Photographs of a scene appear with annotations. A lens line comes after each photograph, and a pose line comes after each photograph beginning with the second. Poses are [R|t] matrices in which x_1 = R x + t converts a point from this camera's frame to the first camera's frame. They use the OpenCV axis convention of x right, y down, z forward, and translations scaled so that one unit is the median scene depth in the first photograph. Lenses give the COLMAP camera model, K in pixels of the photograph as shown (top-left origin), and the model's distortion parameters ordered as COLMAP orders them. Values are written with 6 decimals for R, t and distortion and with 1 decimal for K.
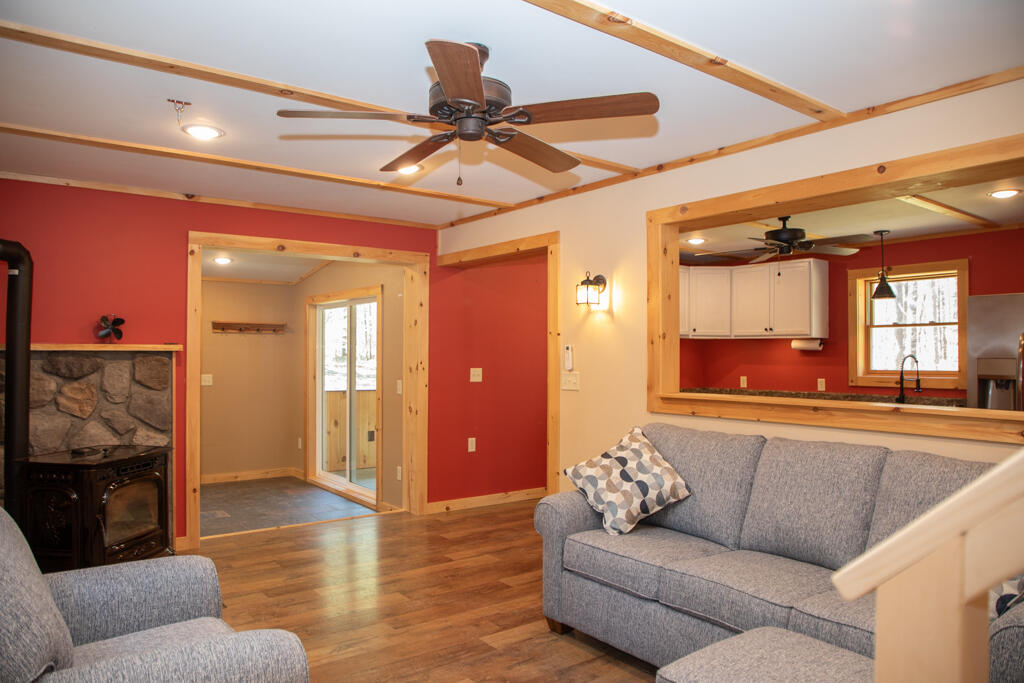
lens RADIAL K [[691.0, 0, 507.0], [0, 691.0, 344.6], [0, 0, 1]] dist [-0.070161, 0.039054]
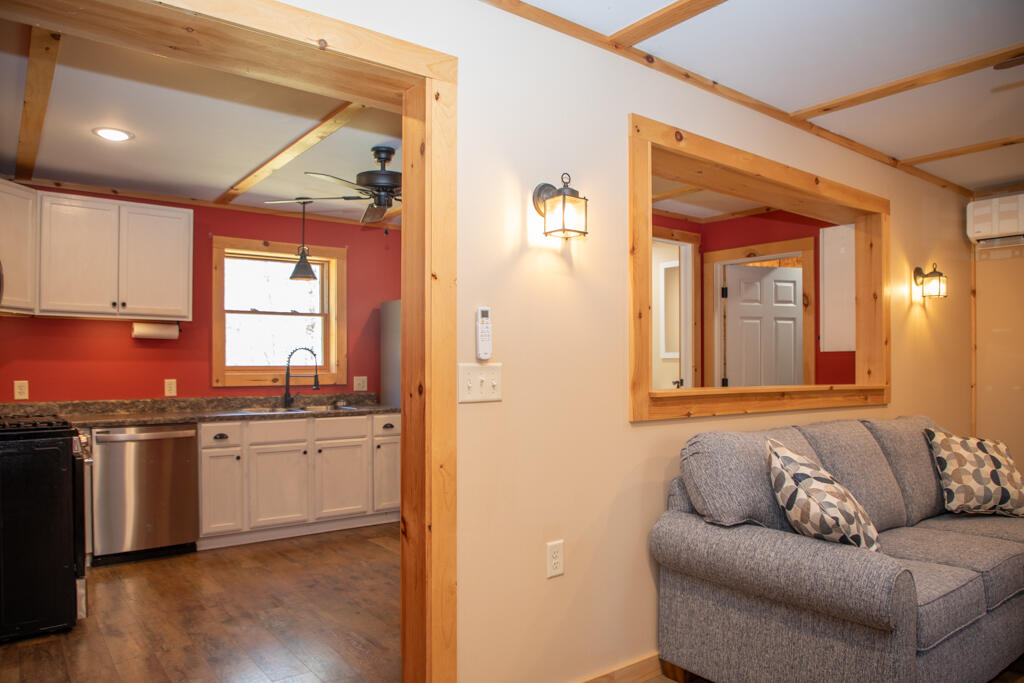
lens RADIAL K [[693.2, 0, 509.2], [0, 693.2, 380.7], [0, 0, 1]] dist [-0.064945, 0.034924]
pose [[-0.008120, -0.027282, 0.999595, -0.377566], [-0.020272, 0.999427, 0.027113, 0.036206], [-0.999762, -0.020044, -0.008668, 0.940244]]
